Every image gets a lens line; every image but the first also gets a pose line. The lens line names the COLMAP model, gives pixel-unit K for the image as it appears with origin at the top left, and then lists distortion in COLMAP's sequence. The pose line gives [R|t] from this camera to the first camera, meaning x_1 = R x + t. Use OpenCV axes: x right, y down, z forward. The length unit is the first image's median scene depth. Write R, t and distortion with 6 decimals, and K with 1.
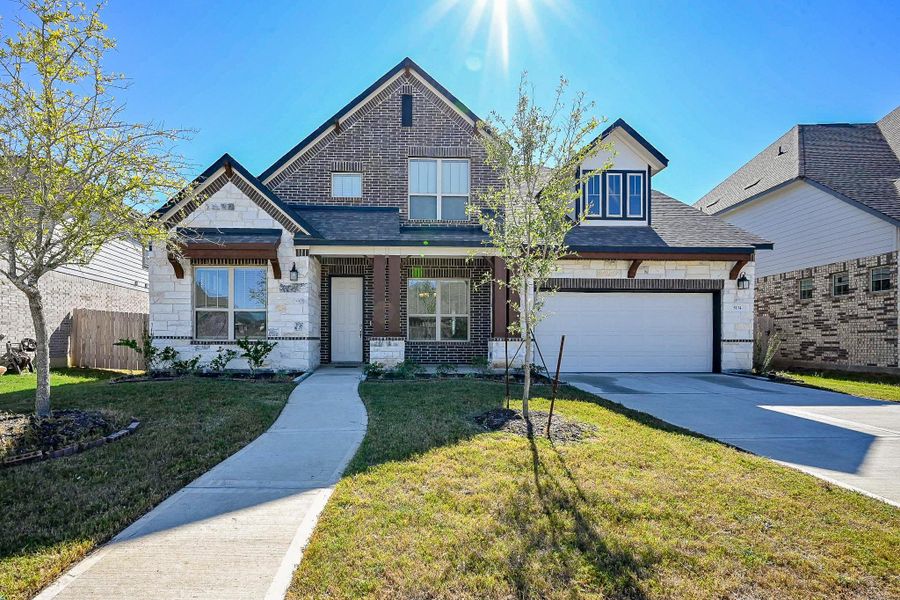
lens RADIAL K [[450.8, 0, 449.3], [0, 450.8, 352.2], [0, 0, 1]] dist [0.001897, 0.000079]
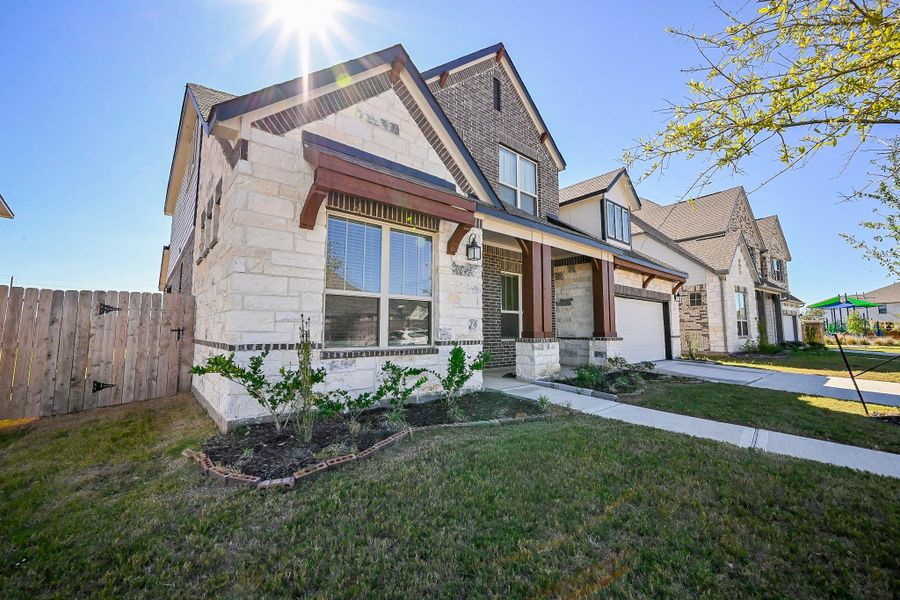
lens RADIAL K [[354.3, 0, 450.0], [0, 354.3, 300.0], [0, 0, 1]] dist [-0.000763, -0.000055]
pose [[0.794205, 0.052809, 0.605351, -0.697338], [0.001621, 0.996029, -0.089017, -0.046887], [-0.607648, 0.071679, 0.790965, 0.584252]]
